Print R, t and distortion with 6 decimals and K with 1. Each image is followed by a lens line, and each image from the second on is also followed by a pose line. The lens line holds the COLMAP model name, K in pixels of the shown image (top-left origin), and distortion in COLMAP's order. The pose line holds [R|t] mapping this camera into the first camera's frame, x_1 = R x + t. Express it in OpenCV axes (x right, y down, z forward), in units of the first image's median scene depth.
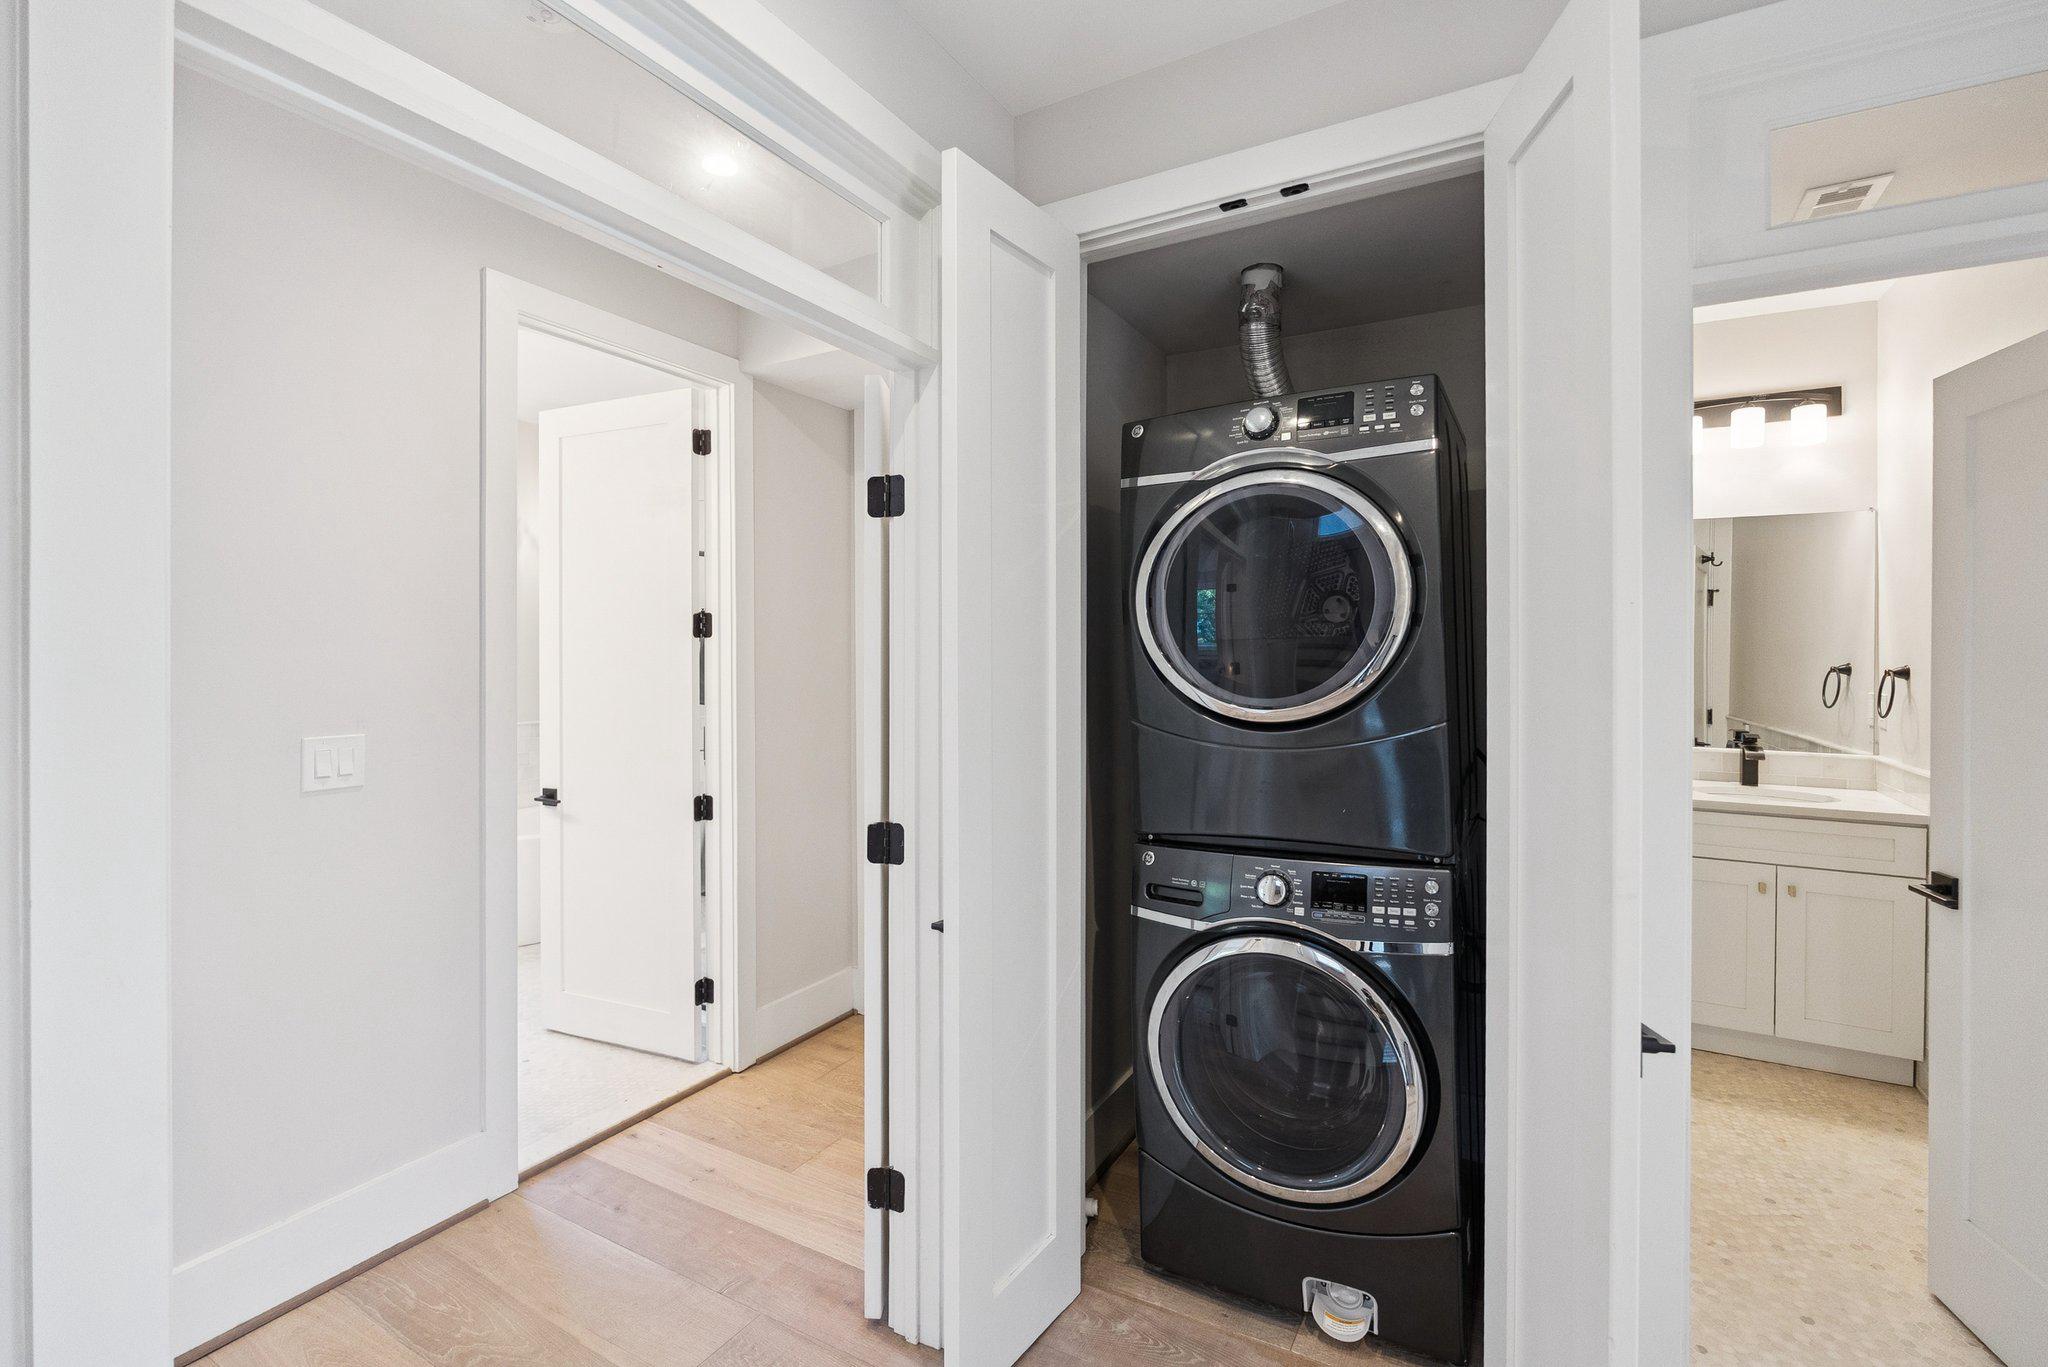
lens RADIAL K [[910.5, 0, 1020.3], [0, 910.5, 662.2], [0, 0, 1]] dist [-0.003422, -0.000046]
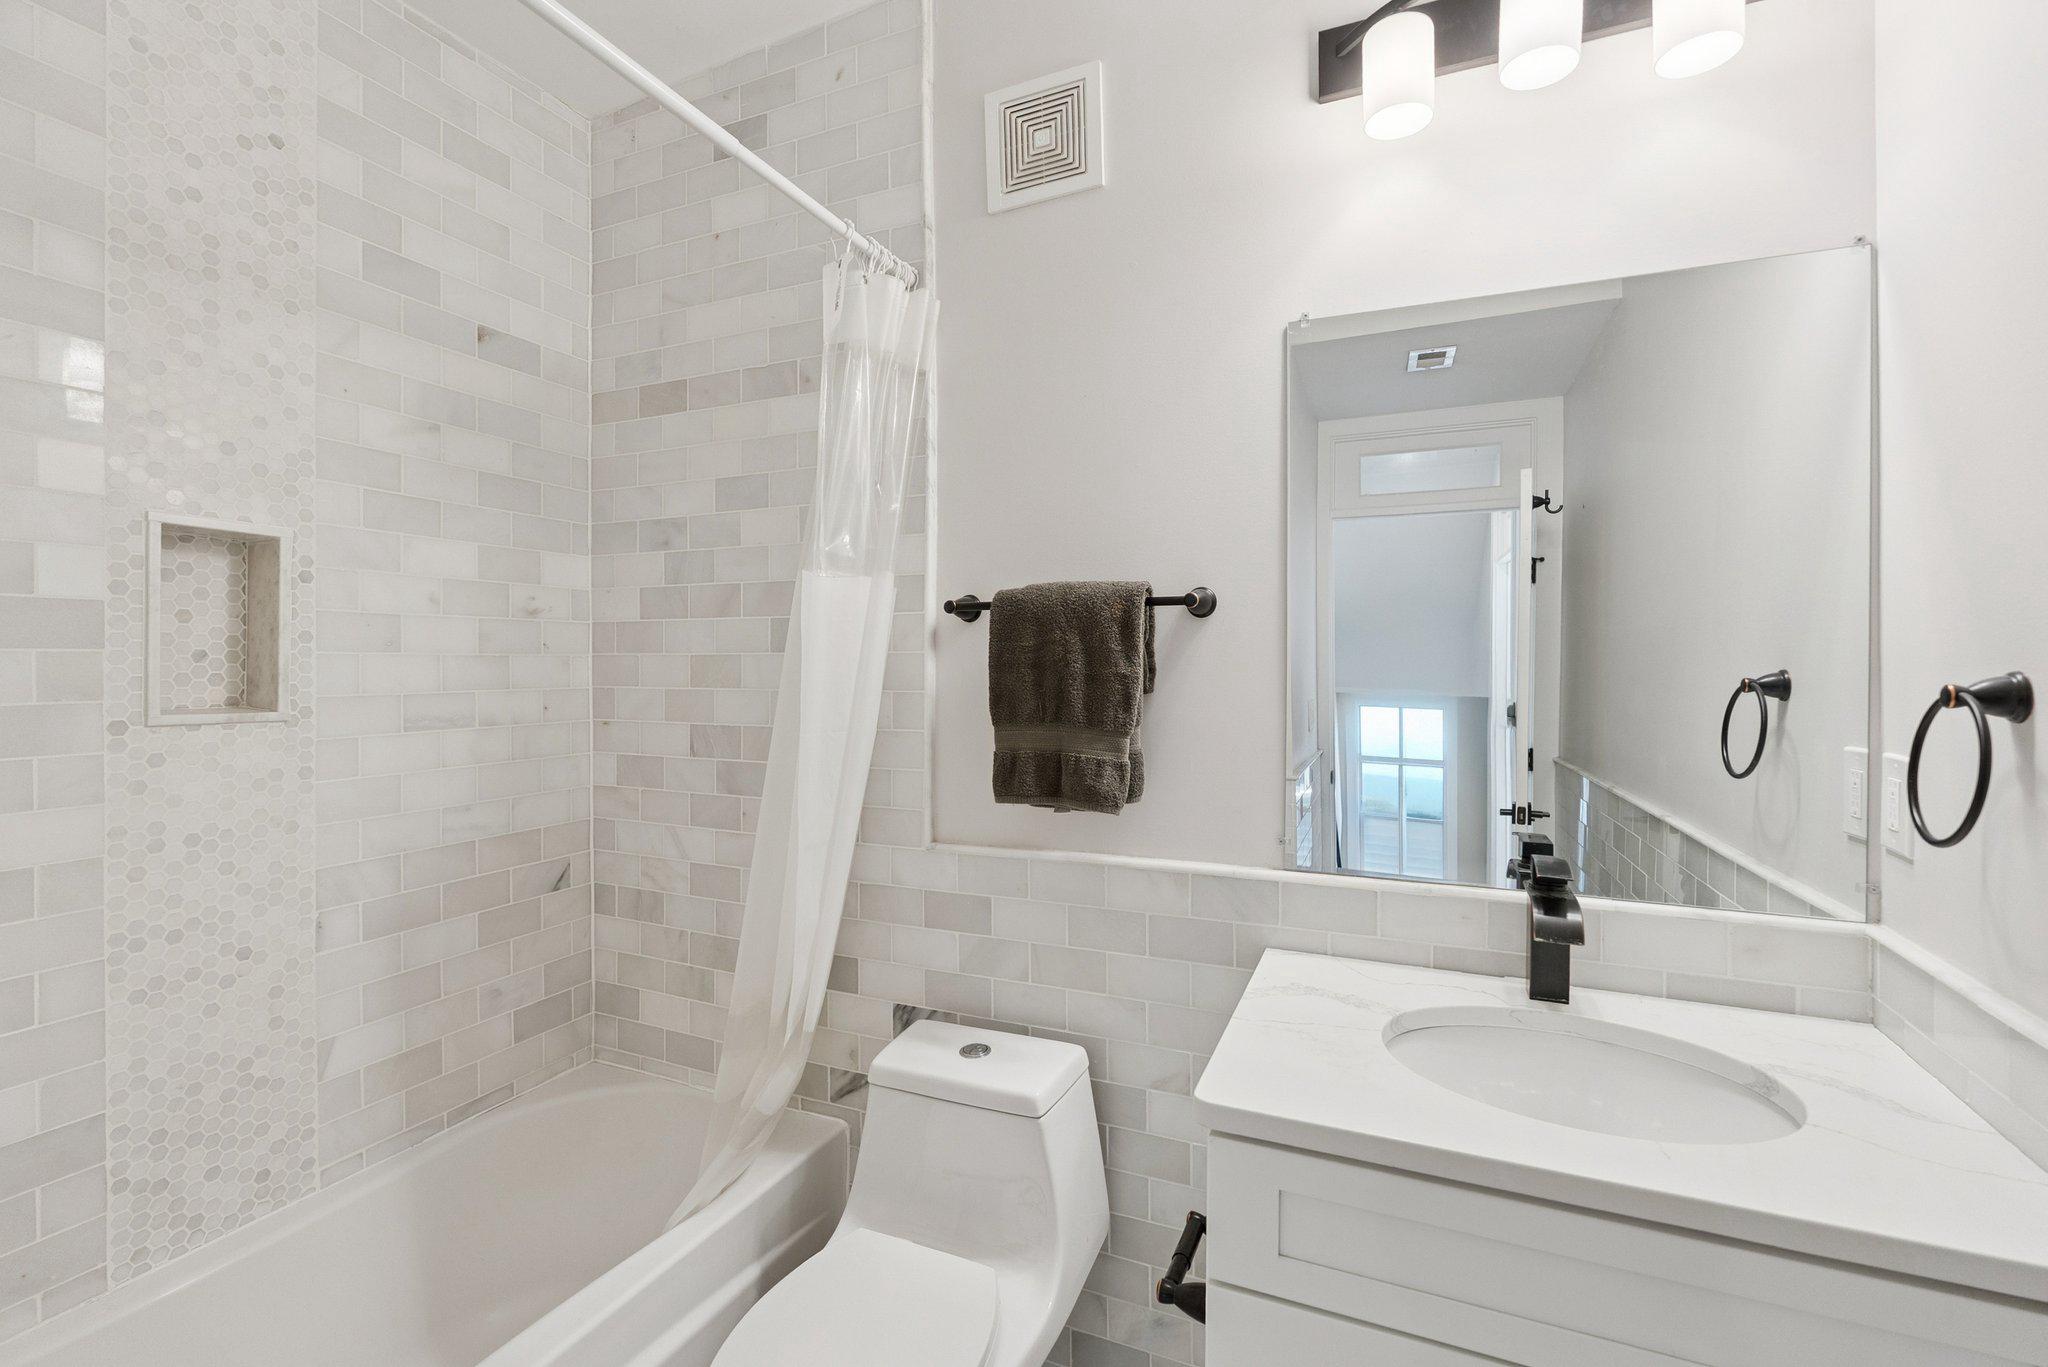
lens RADIAL K [[910.5, 0, 1020.3], [0, 910.5, 662.2], [0, 0, 1]] dist [-0.003422, -0.000046]
pose [[0.995297, 0.004281, 0.096775, 0.544494], [-0.002966, 0.999901, -0.013729, 0.004334], [-0.096824, 0.013378, 0.995212, 0.641840]]
